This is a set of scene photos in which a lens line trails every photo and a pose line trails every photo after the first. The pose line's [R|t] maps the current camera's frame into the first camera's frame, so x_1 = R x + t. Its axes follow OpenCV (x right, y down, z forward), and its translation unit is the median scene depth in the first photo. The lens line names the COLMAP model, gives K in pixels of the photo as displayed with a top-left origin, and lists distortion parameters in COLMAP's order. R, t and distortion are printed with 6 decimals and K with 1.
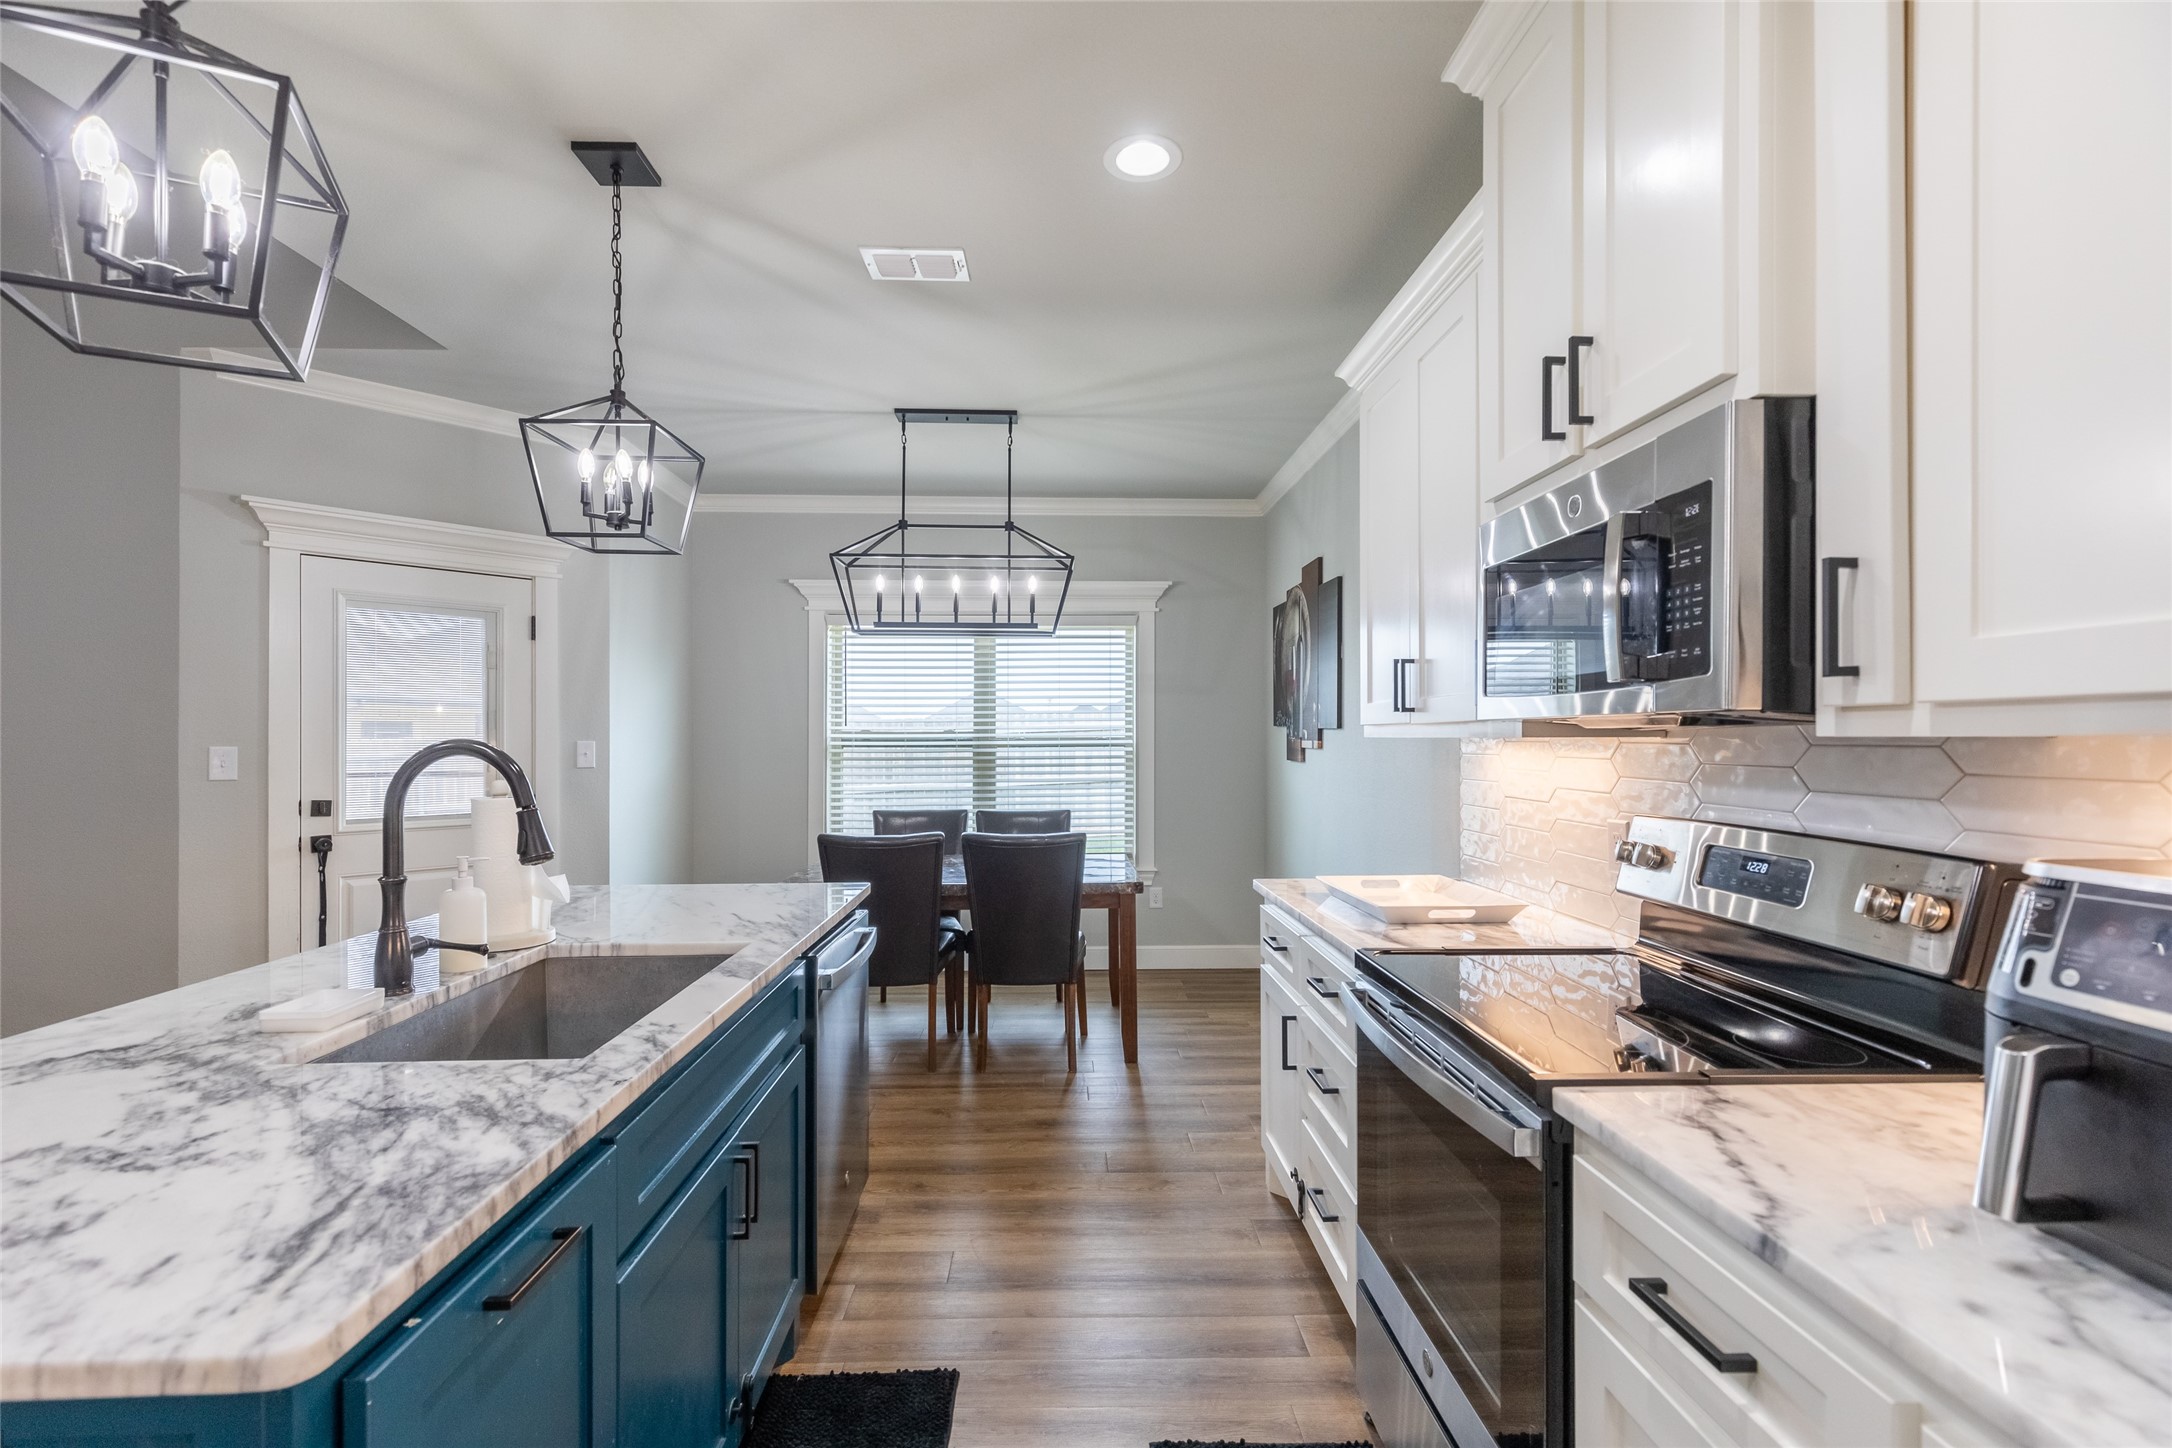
lens RADIAL K [[976.7, 0, 1089.1], [0, 976.7, 740.2], [0, 0, 1]] dist [0.009833, -0.001782]
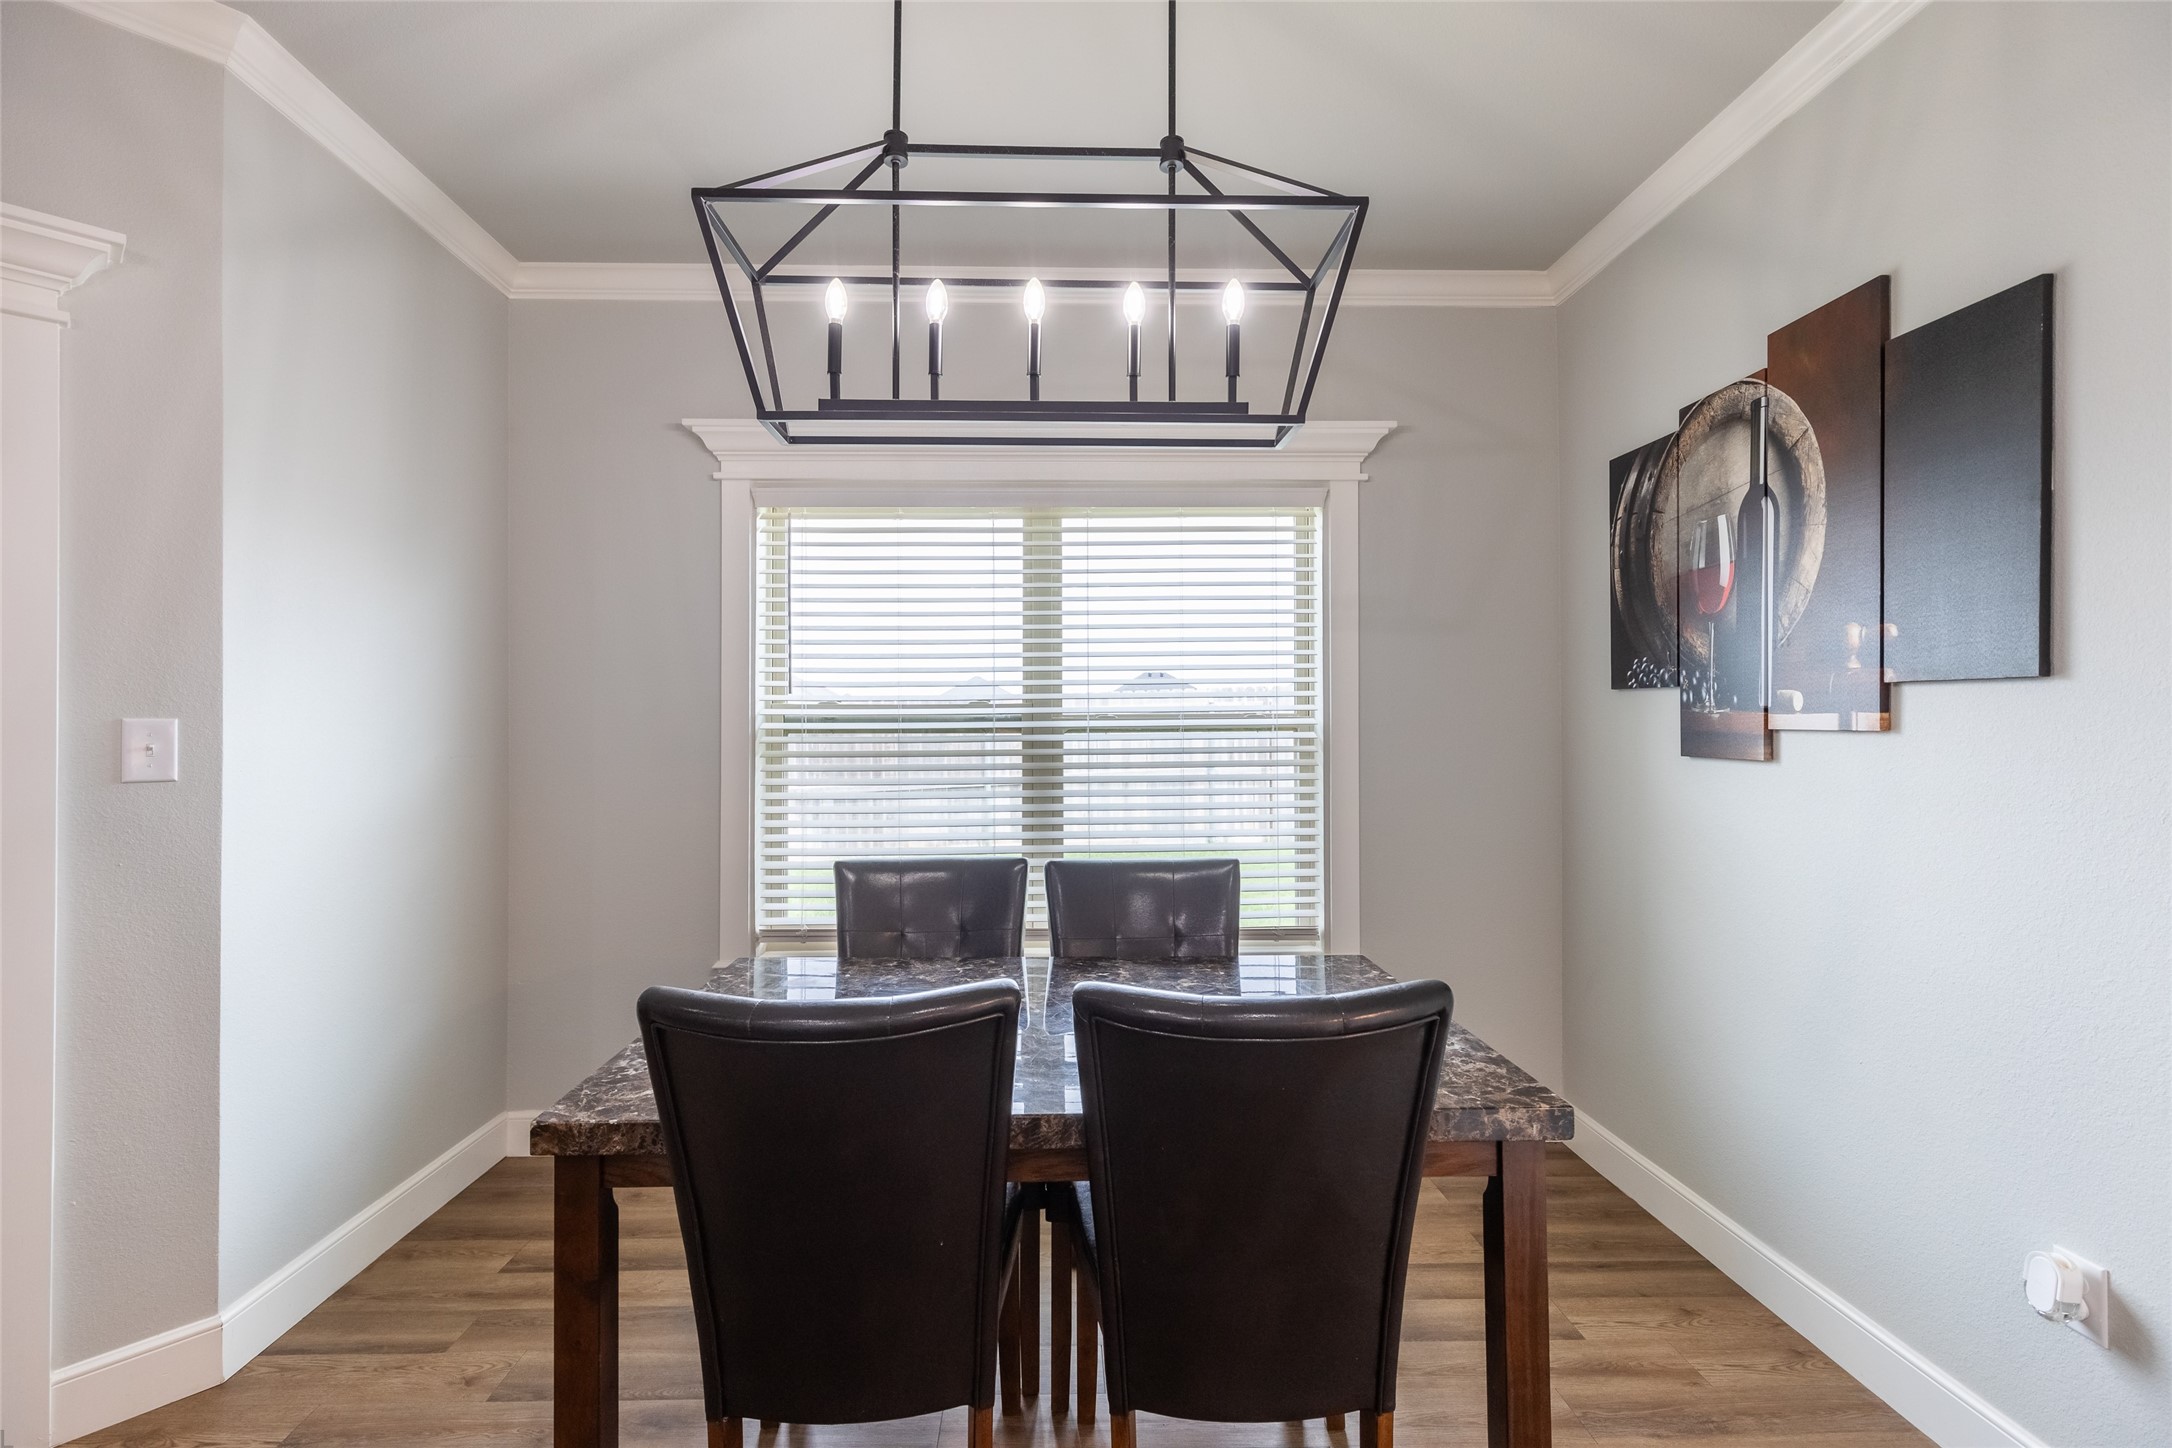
lens RADIAL K [[976.7, 0, 1078.2], [0, 976.7, 718.8], [0, 0, 1]] dist [0.009833, -0.001782]
pose [[0.999989, -0.003372, -0.003252, -0.118029], [0.003345, 0.999961, -0.008187, 0.005986], [0.003279, 0.008176, 0.999961, 0.617924]]
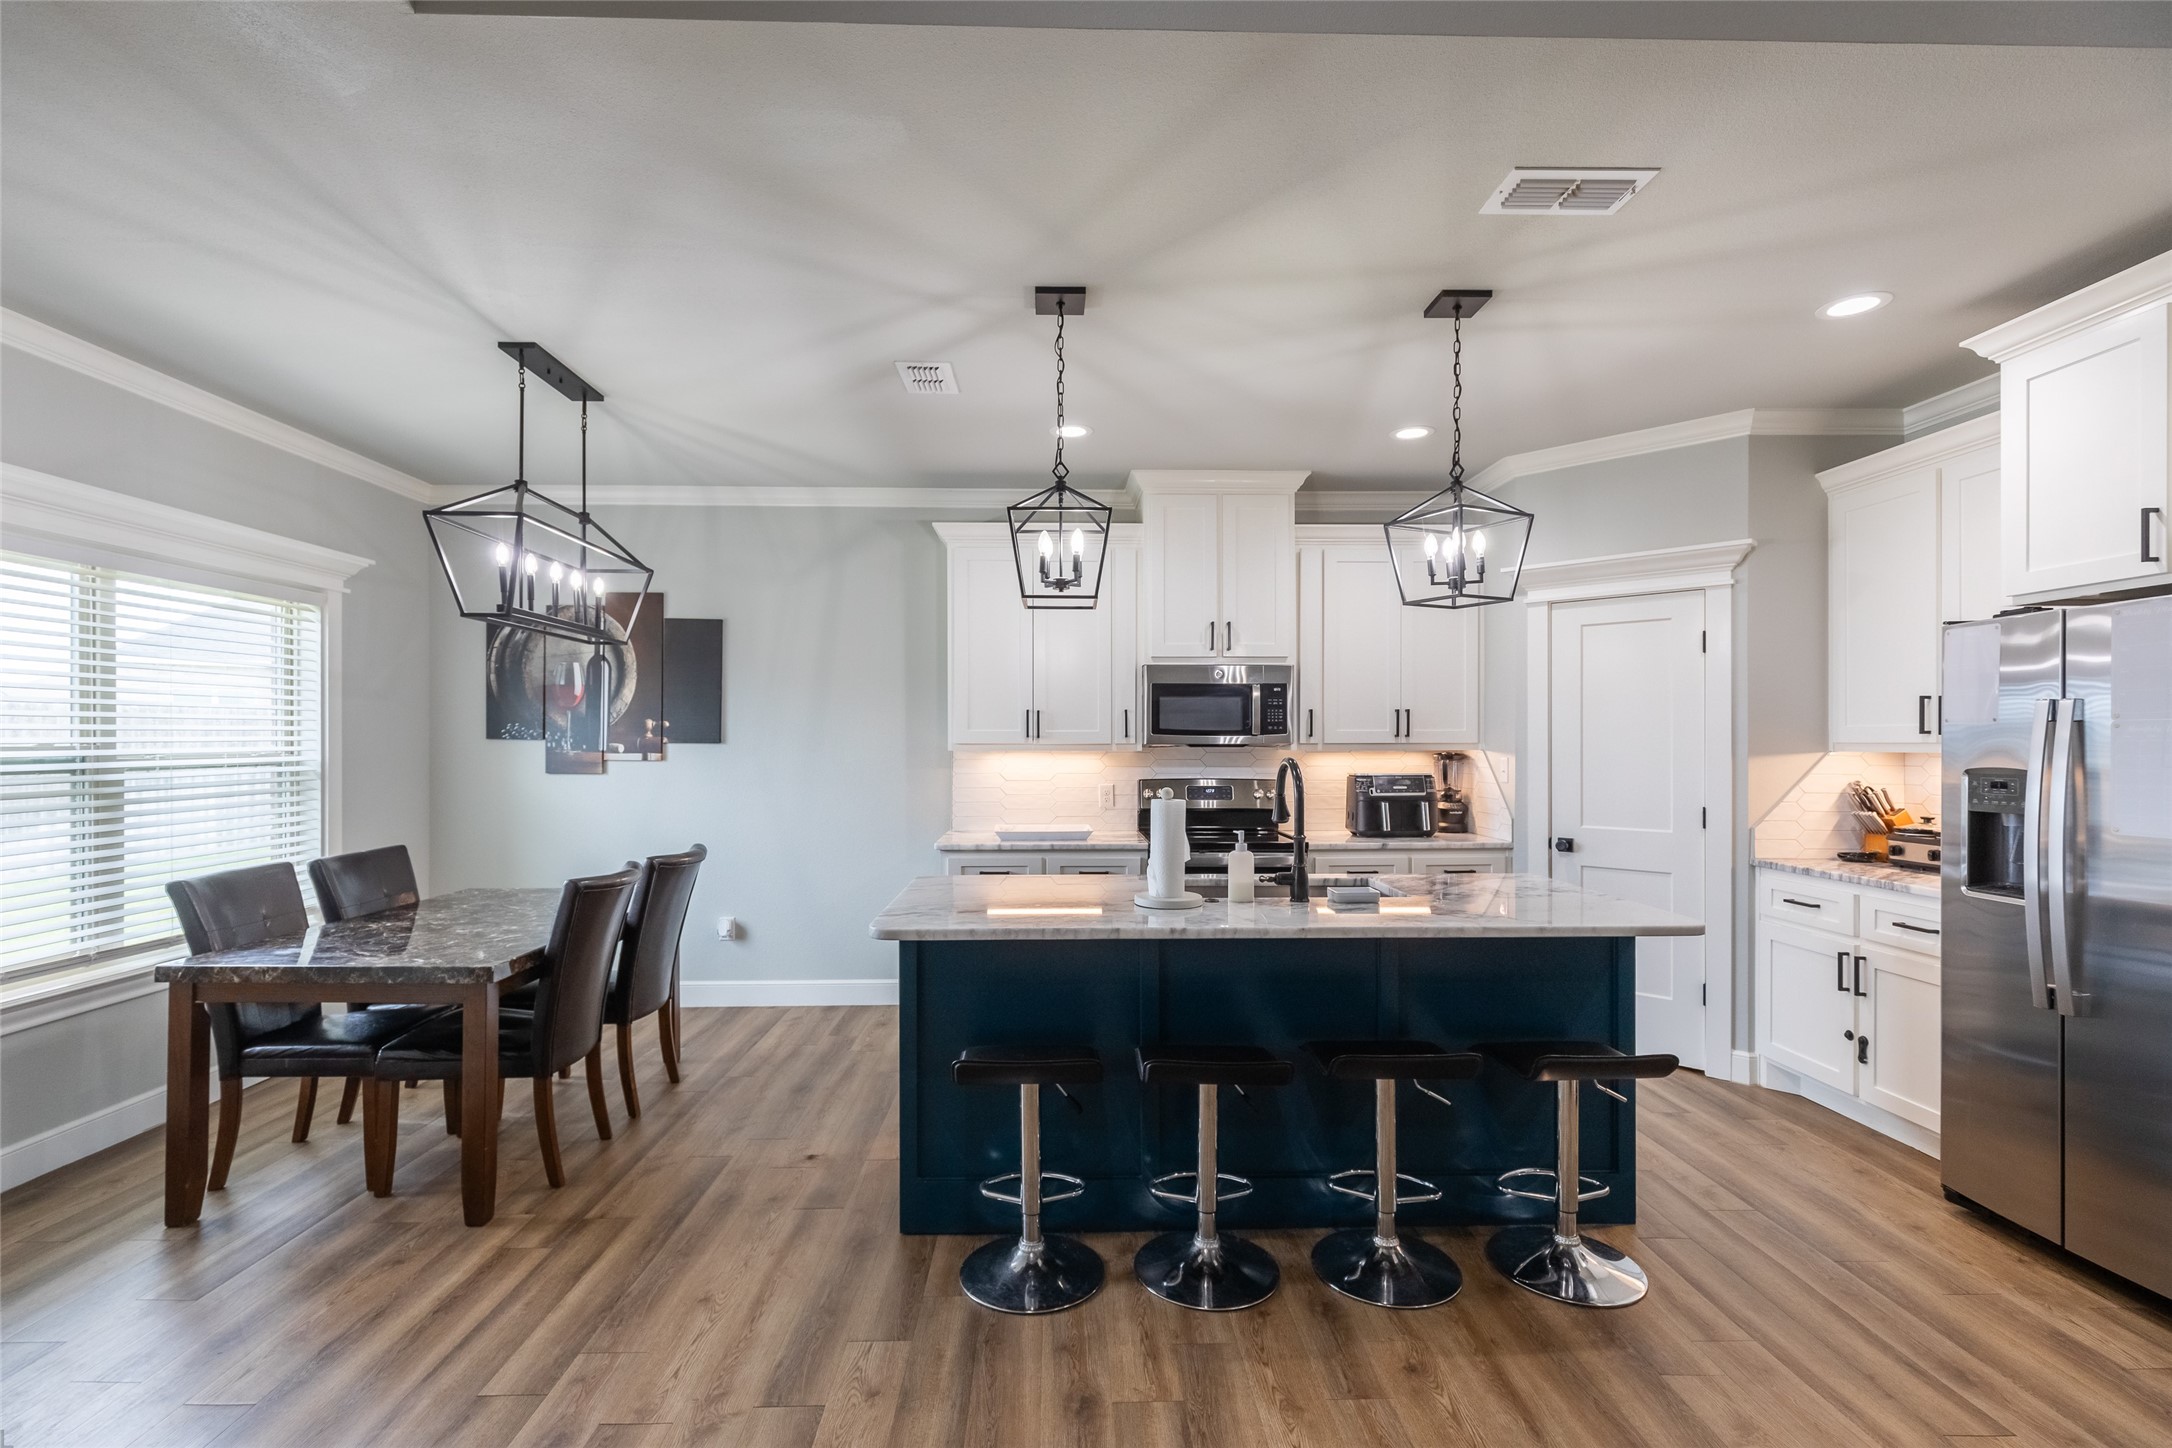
lens RADIAL K [[976.7, 0, 1074.4], [0, 976.7, 737.3], [0, 0, 1]] dist [0.009833, -0.001782]
pose [[0.007673, 0.003512, 0.999964, -0.971425], [0.004199, 0.999985, -0.003545, -0.013197], [-0.999962, 0.004226, 0.007658, 0.545885]]
